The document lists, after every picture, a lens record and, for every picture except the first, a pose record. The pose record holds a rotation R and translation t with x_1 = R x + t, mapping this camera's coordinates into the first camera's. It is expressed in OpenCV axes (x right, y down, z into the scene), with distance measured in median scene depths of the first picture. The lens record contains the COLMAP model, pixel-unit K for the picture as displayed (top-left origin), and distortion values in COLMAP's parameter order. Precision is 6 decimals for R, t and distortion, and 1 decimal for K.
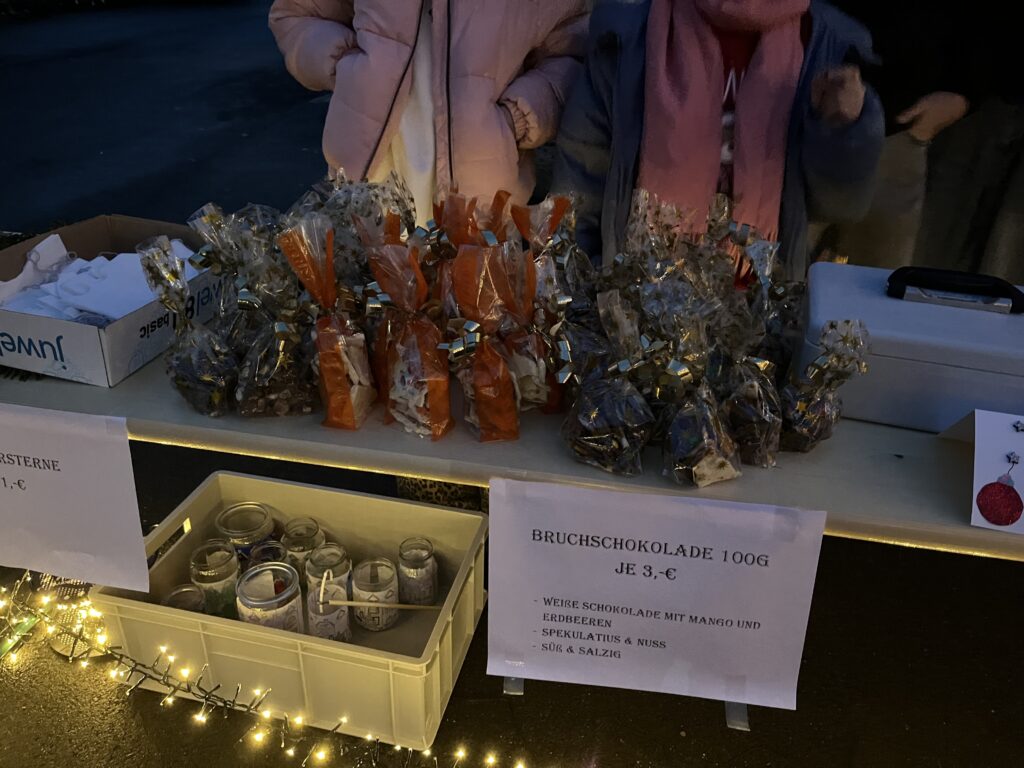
lens RADIAL K [[753.9, 0, 512.0], [0, 753.9, 384.0], [0, 0, 1]] dist [0.044689, -0.084819]
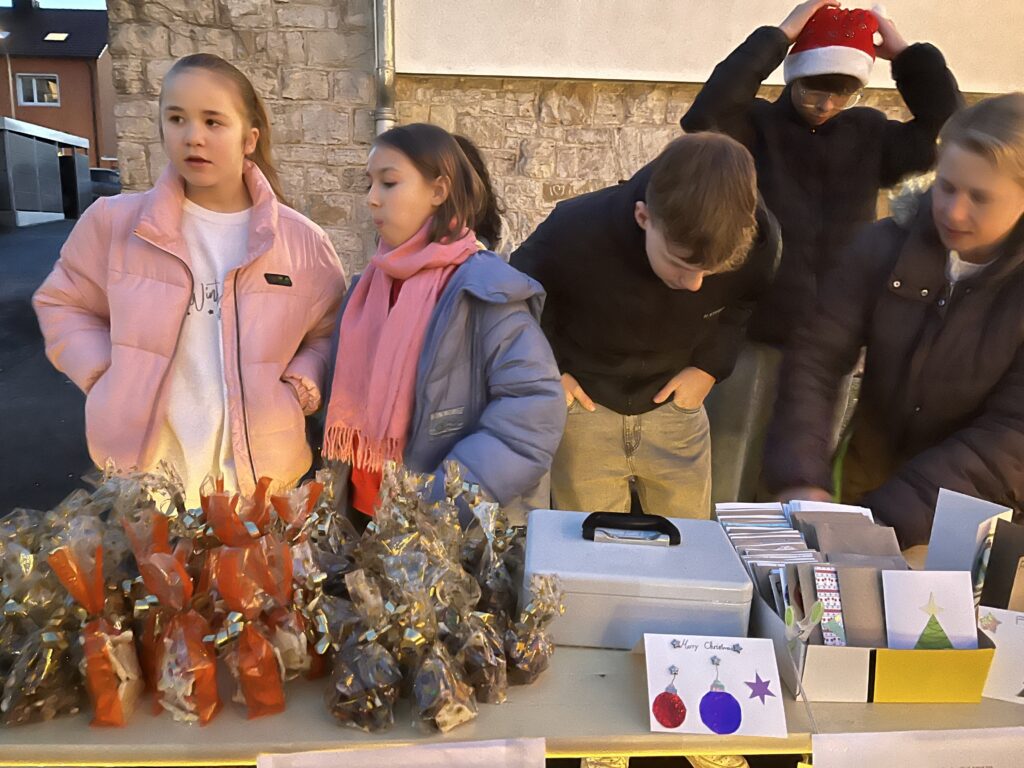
lens RADIAL K [[753.9, 0, 512.0], [0, 753.9, 384.0], [0, 0, 1]] dist [0.044689, -0.084819]
pose [[0.961440, -0.047977, 0.270797, 0.053530], [0.114204, 0.965401, -0.234433, -0.094304], [-0.250180, 0.256319, 0.933654, -0.256086]]
